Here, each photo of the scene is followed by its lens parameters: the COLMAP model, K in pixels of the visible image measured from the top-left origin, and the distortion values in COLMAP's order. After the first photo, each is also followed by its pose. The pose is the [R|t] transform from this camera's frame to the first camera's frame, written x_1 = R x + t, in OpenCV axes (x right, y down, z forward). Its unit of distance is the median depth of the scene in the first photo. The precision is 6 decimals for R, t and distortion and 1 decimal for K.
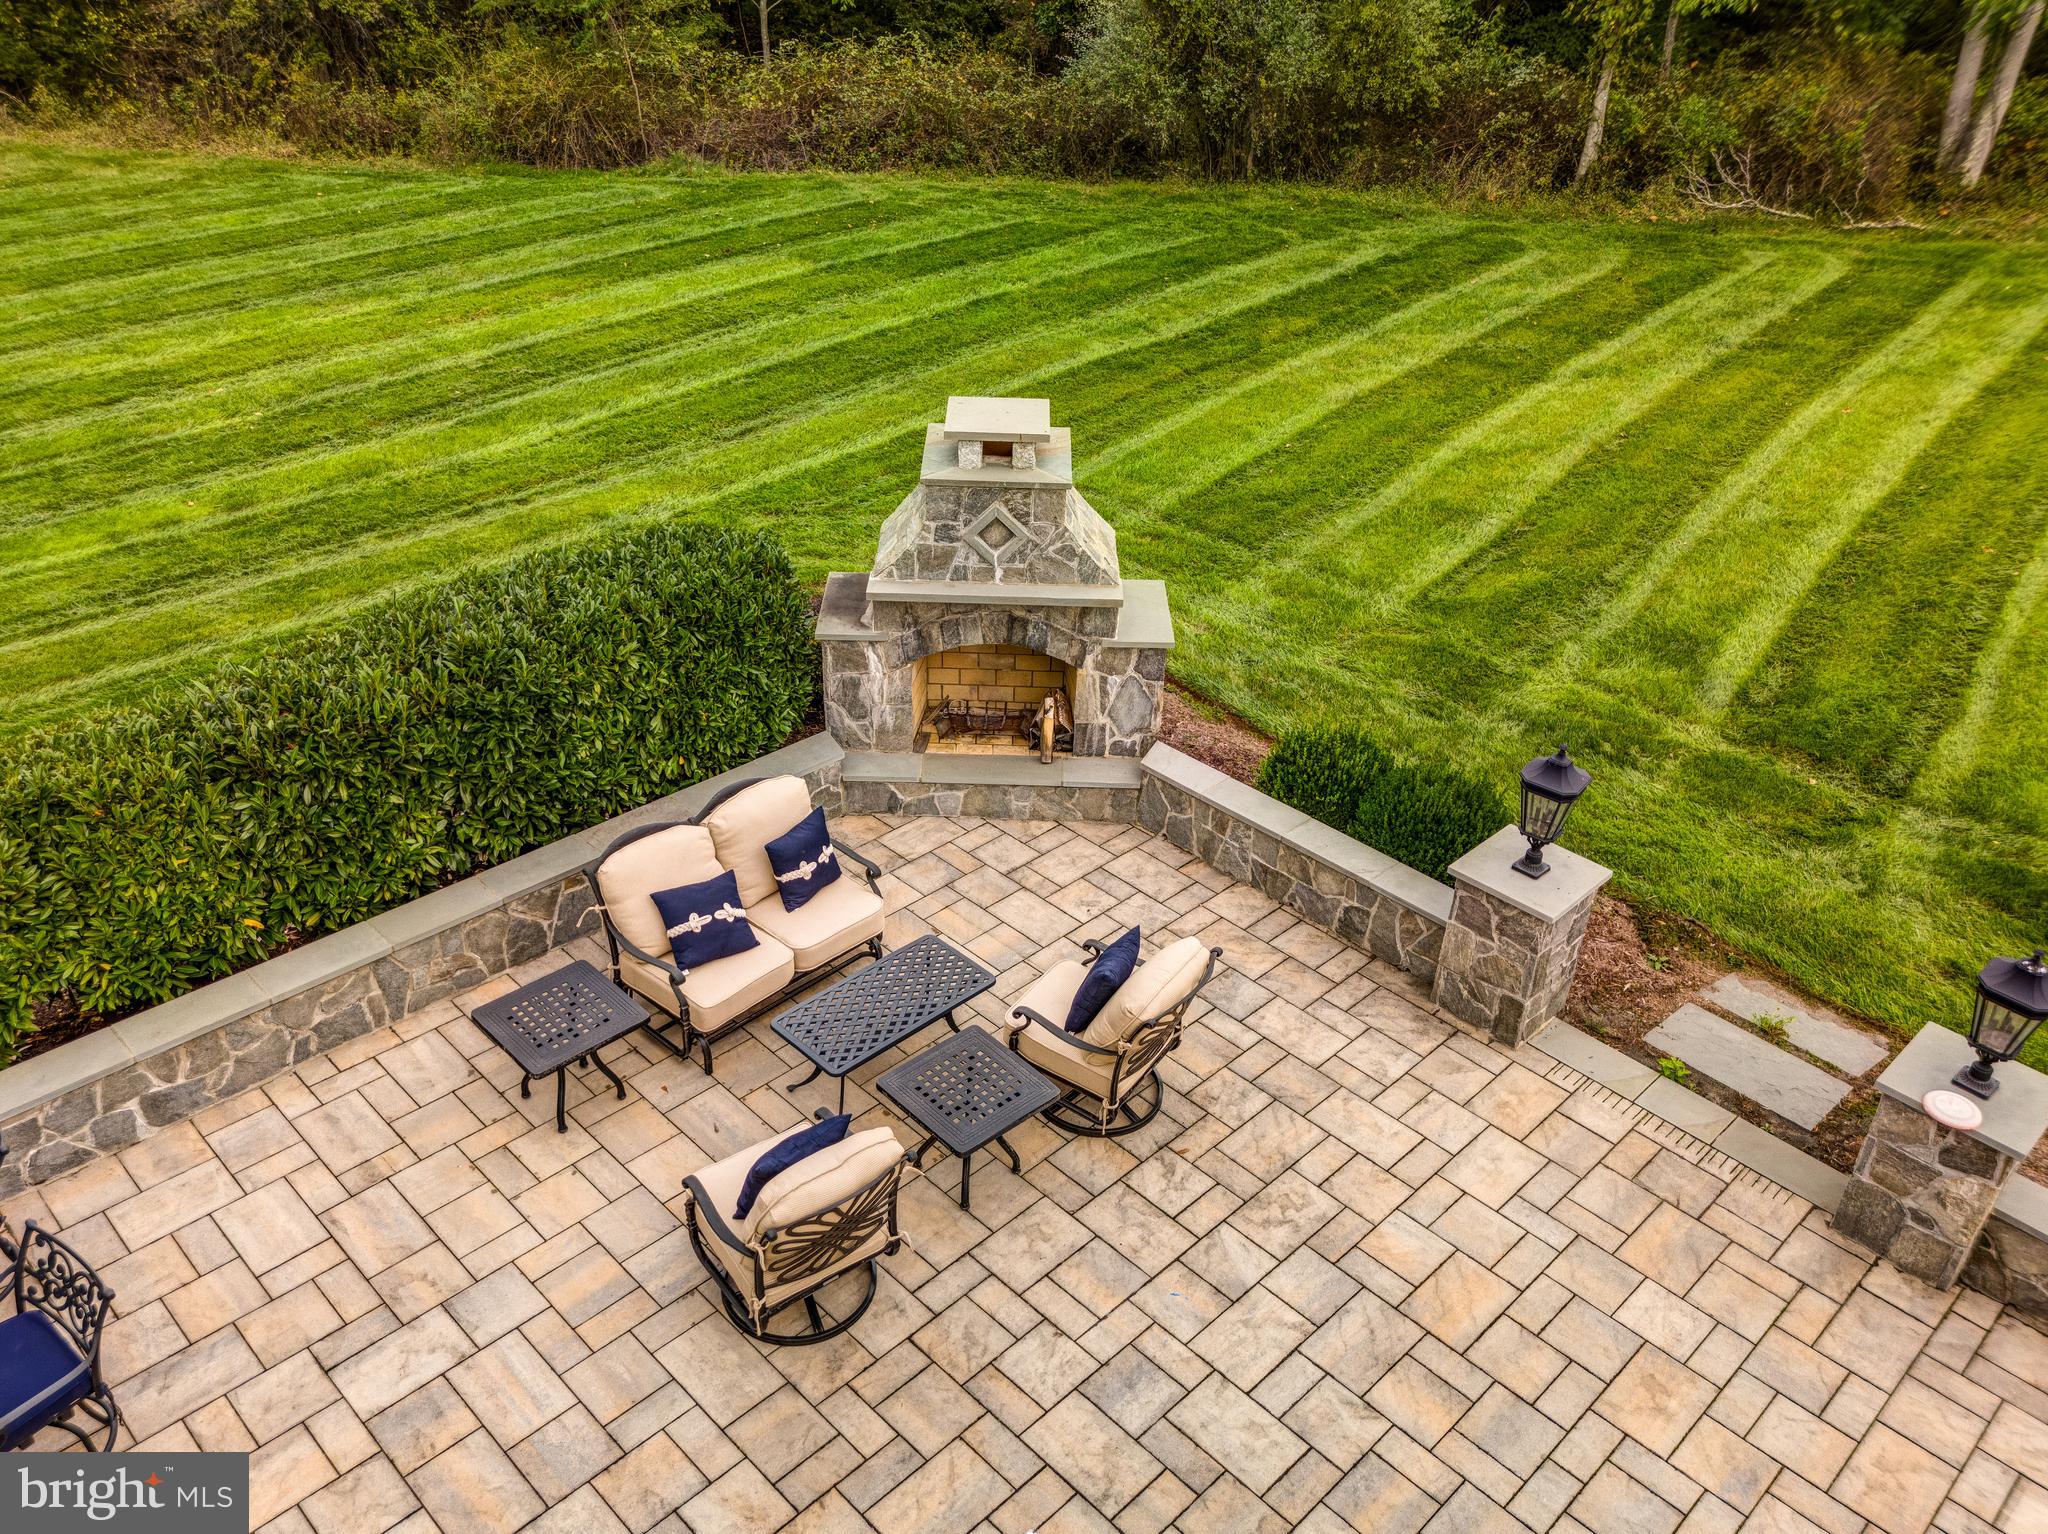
lens RADIAL K [[1593.0, 0, 1024.0], [0, 1593.0, 767.0], [0, 0, 1]] dist [0.037570, -0.005707]
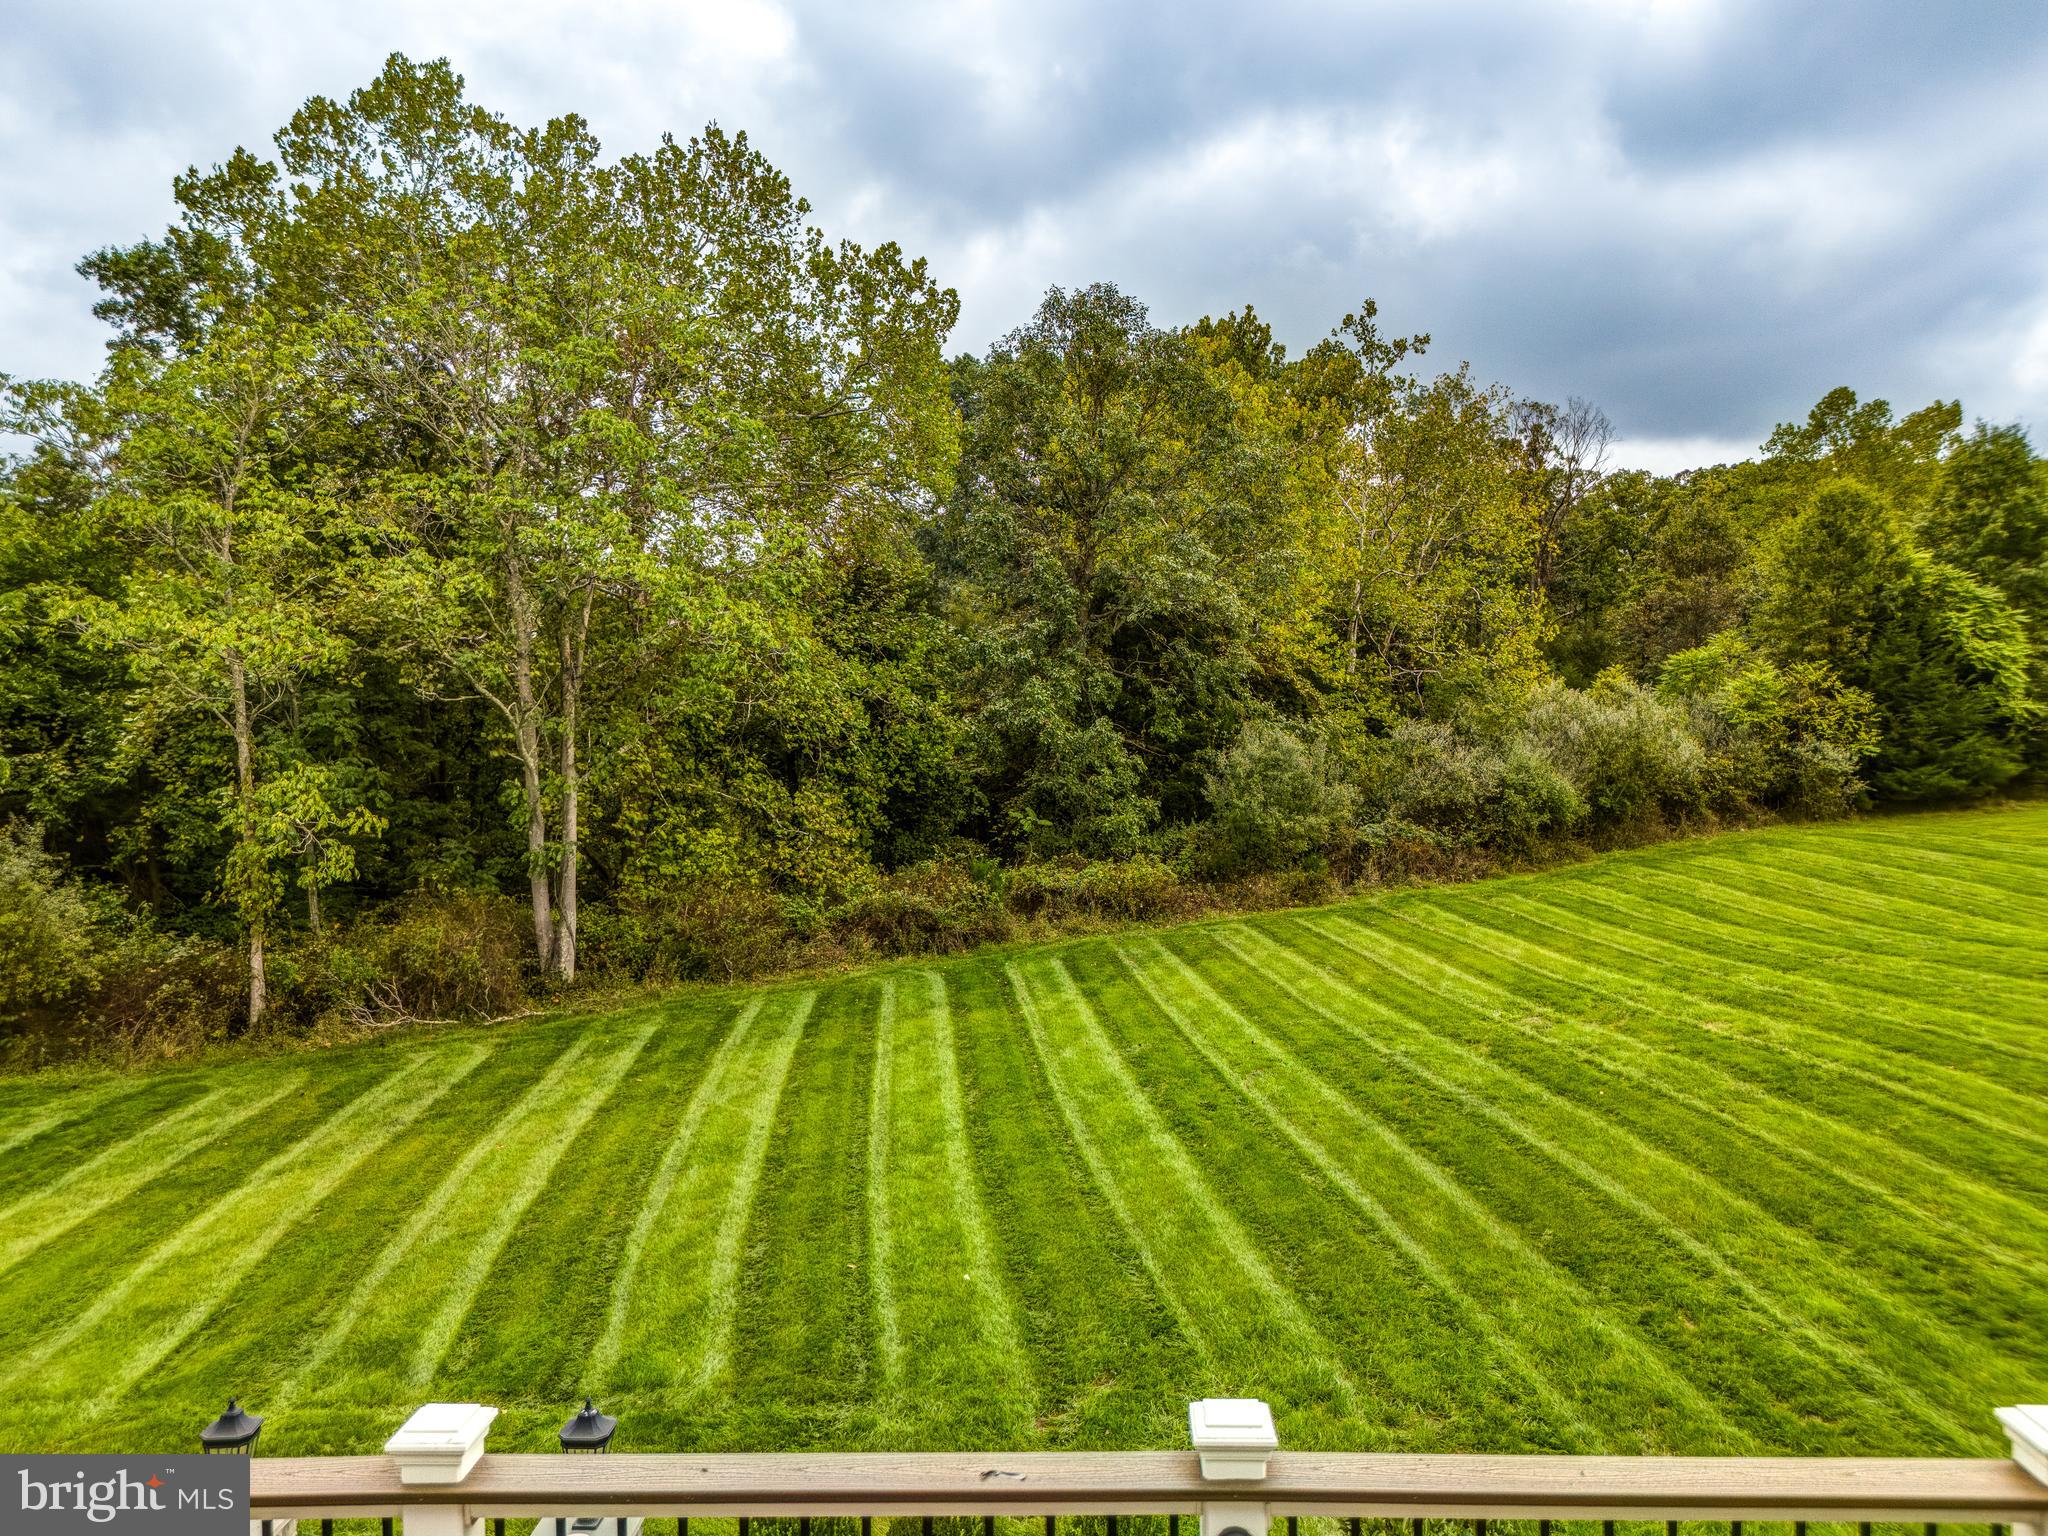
lens RADIAL K [[1537.7, 0, 1024.0], [0, 1537.7, 768.0], [0, 0, 1]] dist [0.070661, -0.063397]
pose [[0.724920, -0.057986, 0.686388, -0.006515], [0.391511, 0.854538, -0.341298, 0.088579], [-0.566755, 0.516142, 0.642174, -0.143248]]
